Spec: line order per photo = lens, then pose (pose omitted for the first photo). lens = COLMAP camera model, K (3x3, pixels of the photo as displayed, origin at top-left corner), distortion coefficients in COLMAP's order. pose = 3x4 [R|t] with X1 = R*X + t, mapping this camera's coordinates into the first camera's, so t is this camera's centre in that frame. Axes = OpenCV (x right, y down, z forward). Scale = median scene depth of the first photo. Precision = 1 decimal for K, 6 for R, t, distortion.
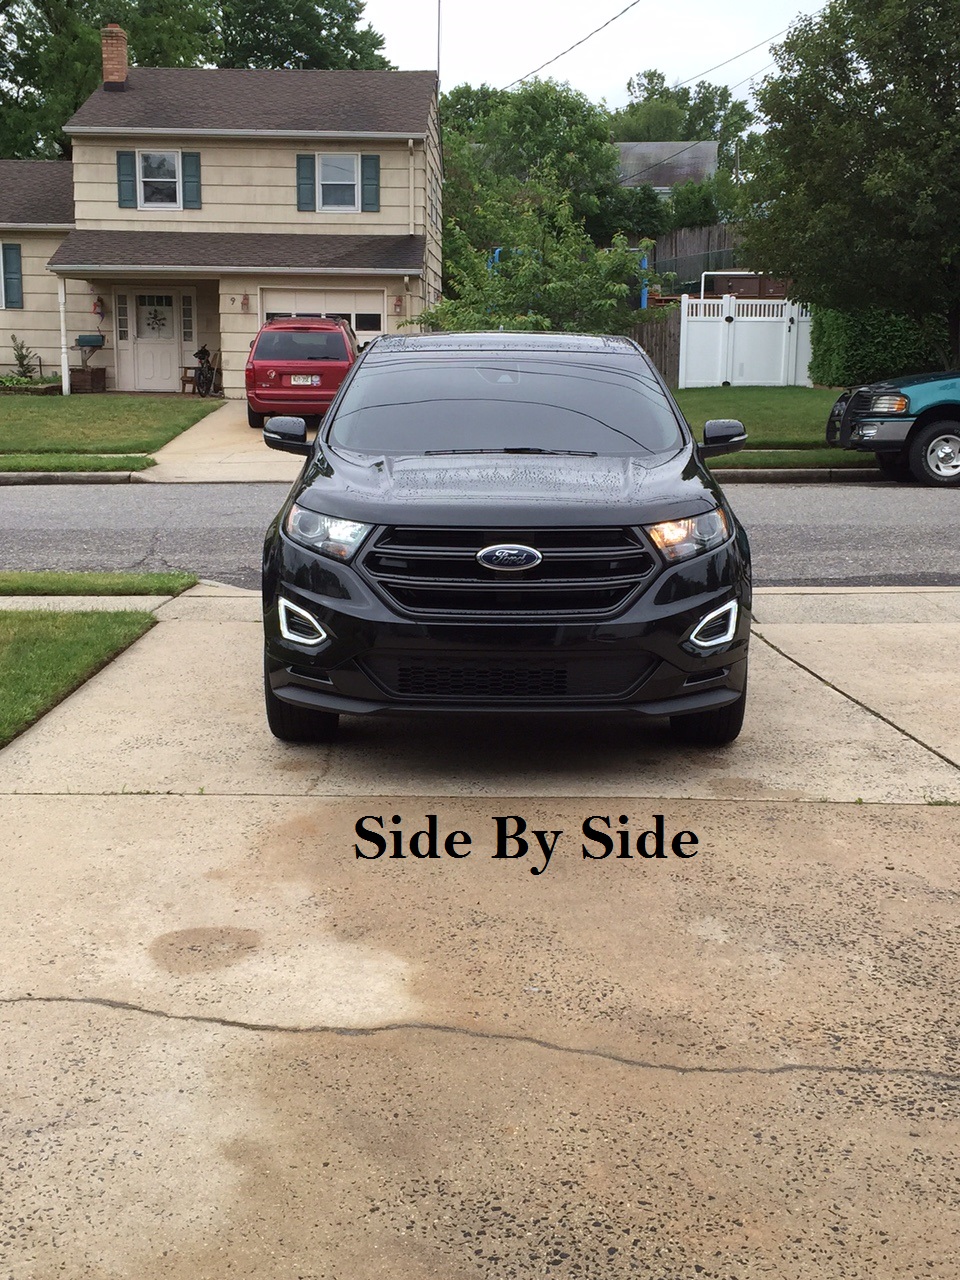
lens RADIAL K [[1545.3, 0, 480.0], [0, 1545.3, 640.0], [0, 0, 1]] dist [-0.002192, 0.244808]
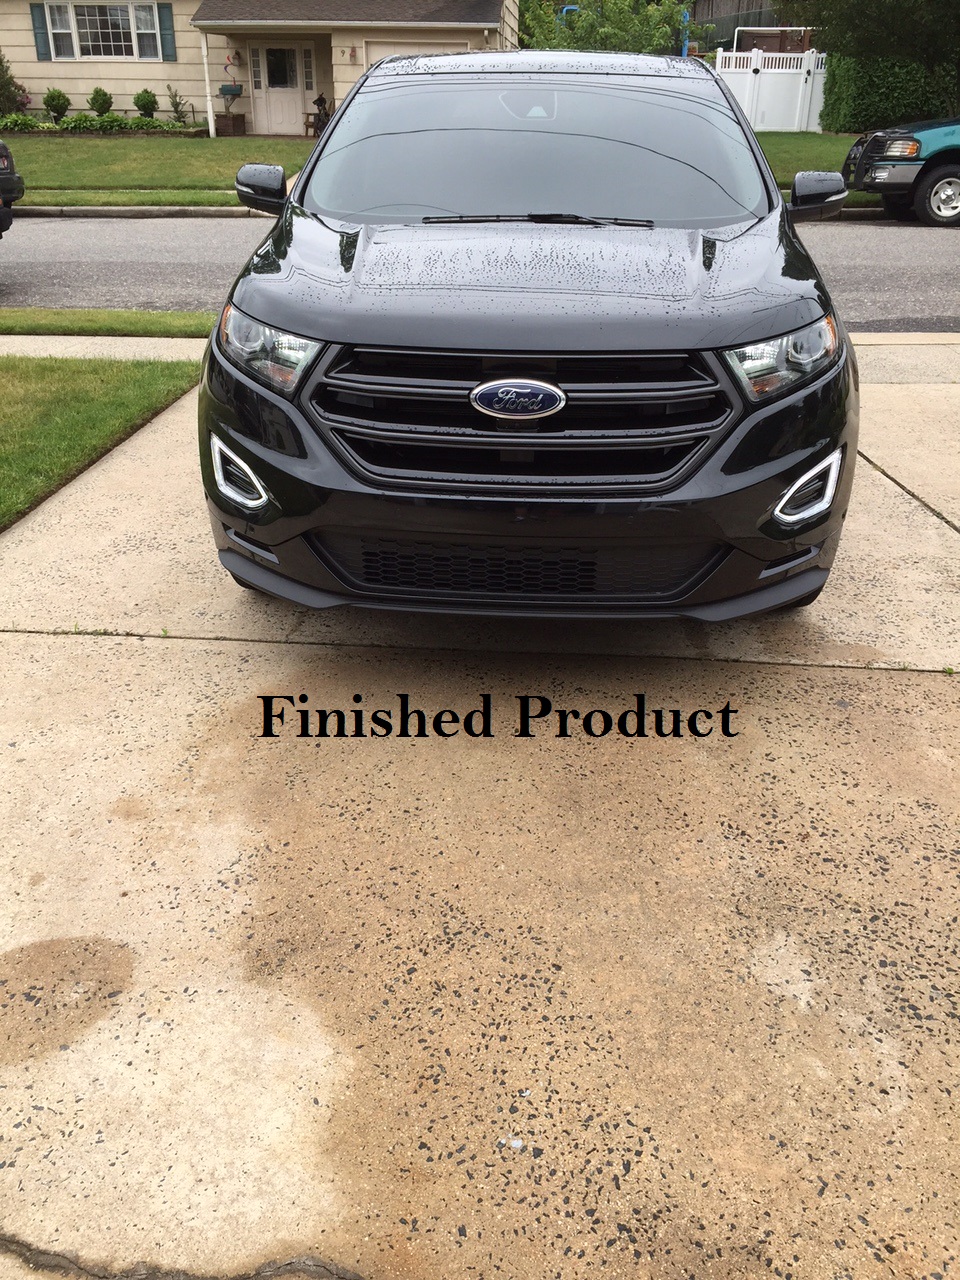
lens RADIAL K [[1083.7, 0, 480.0], [0, 1083.7, 640.0], [0, 0, 1]] dist [0.091170, -0.134198]
pose [[0.998316, 0.027735, -0.050956, 0.006287], [-0.013141, 0.963599, 0.267029, -0.015341], [0.056508, -0.265910, 0.962340, 0.103539]]
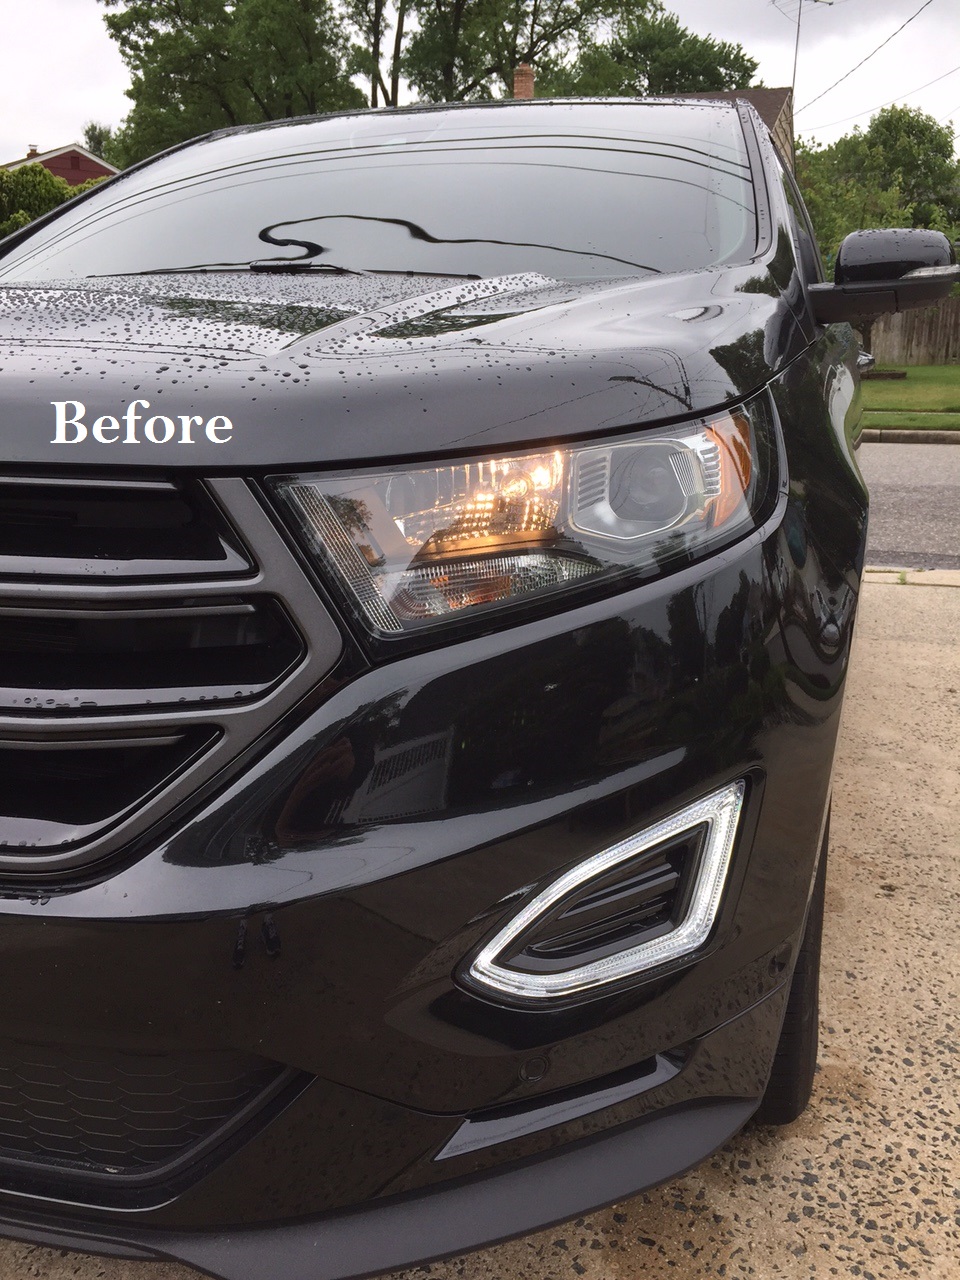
lens RADIAL K [[1120.6, 0, 467.4], [0, 1120.6, 640.3], [0, 0, 1]] dist [0.082216, -0.091262]
pose [[0.954697, 0.080530, -0.286476, 0.036501], [-0.059887, 0.994985, 0.080120, -0.012771], [0.291491, -0.059334, 0.954732, 0.172133]]
